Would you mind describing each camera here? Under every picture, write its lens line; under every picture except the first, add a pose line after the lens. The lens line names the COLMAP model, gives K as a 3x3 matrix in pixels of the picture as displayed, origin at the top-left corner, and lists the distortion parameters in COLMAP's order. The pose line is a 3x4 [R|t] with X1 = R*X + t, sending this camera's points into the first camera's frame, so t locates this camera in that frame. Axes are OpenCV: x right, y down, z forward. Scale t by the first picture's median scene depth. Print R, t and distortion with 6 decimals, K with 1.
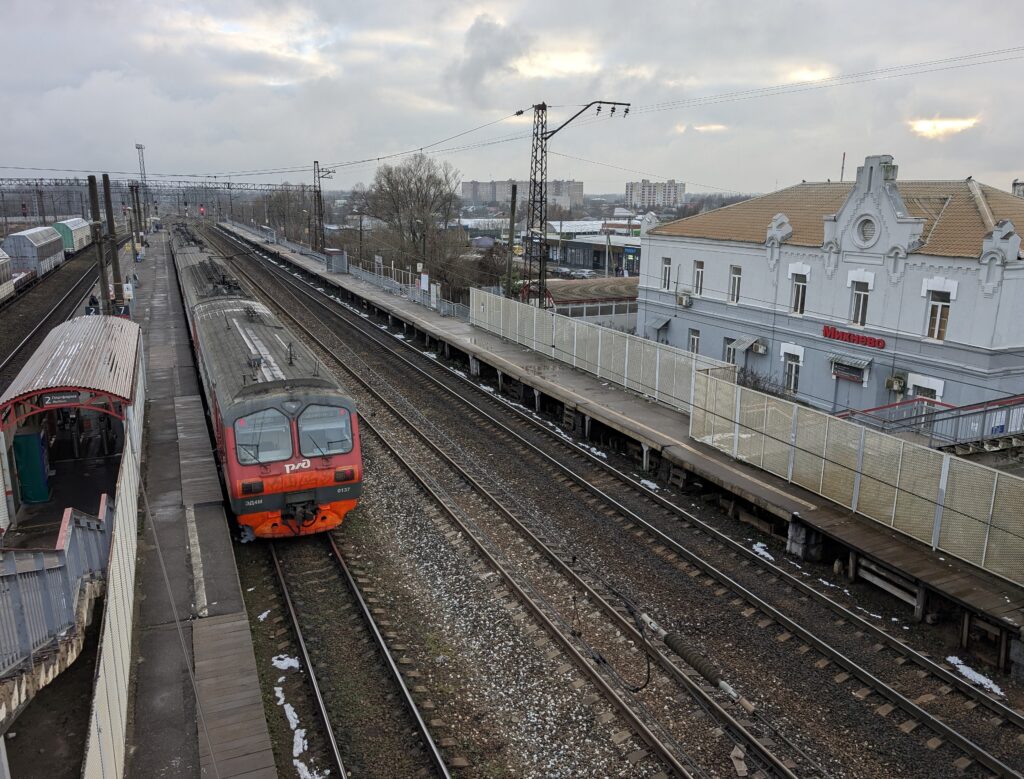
lens RADIAL K [[772.0, 0, 511.3], [0, 772.0, 387.8], [0, 0, 1]] dist [0.007922, -0.007622]
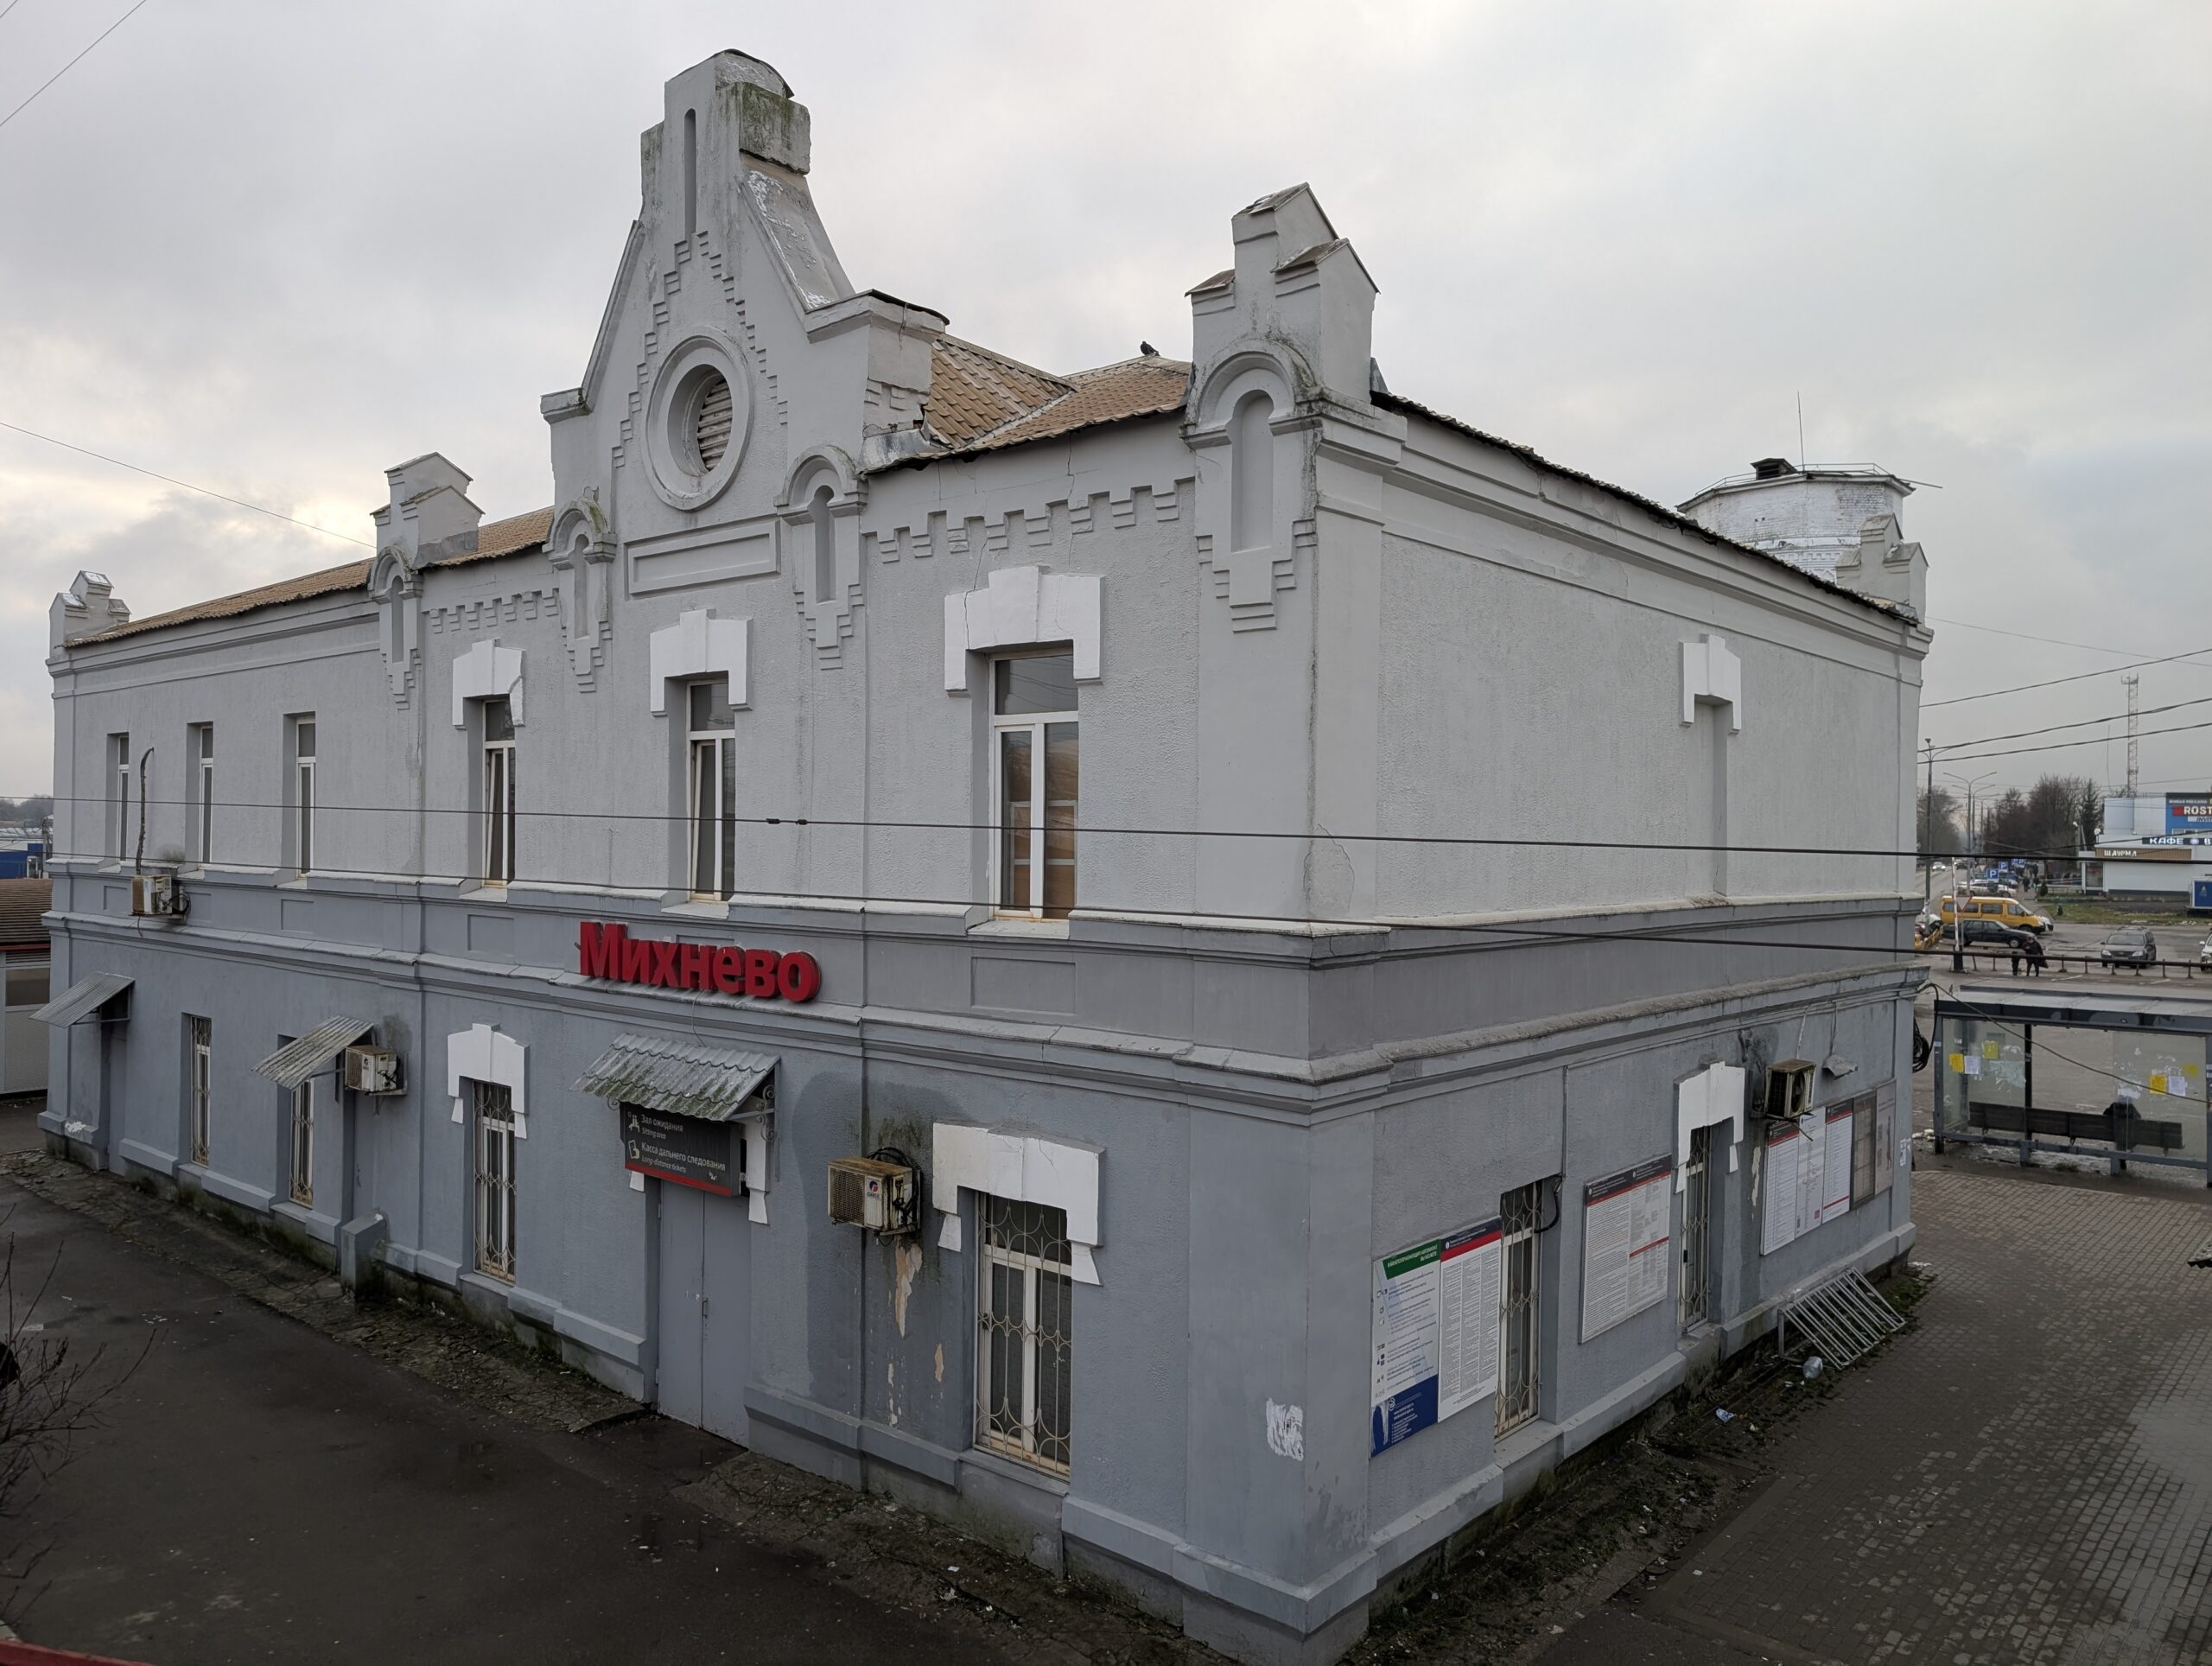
lens RADIAL K [[1582.1, 0, 1106.6], [0, 1582.1, 833.7], [0, 0, 1]] dist [0.007695, -0.001256]
pose [[0.905655, -0.004716, 0.423988, 0.391079], [0.102814, 0.972539, -0.208798, -0.003783], [-0.411361, 0.232692, 0.881270, 0.638936]]
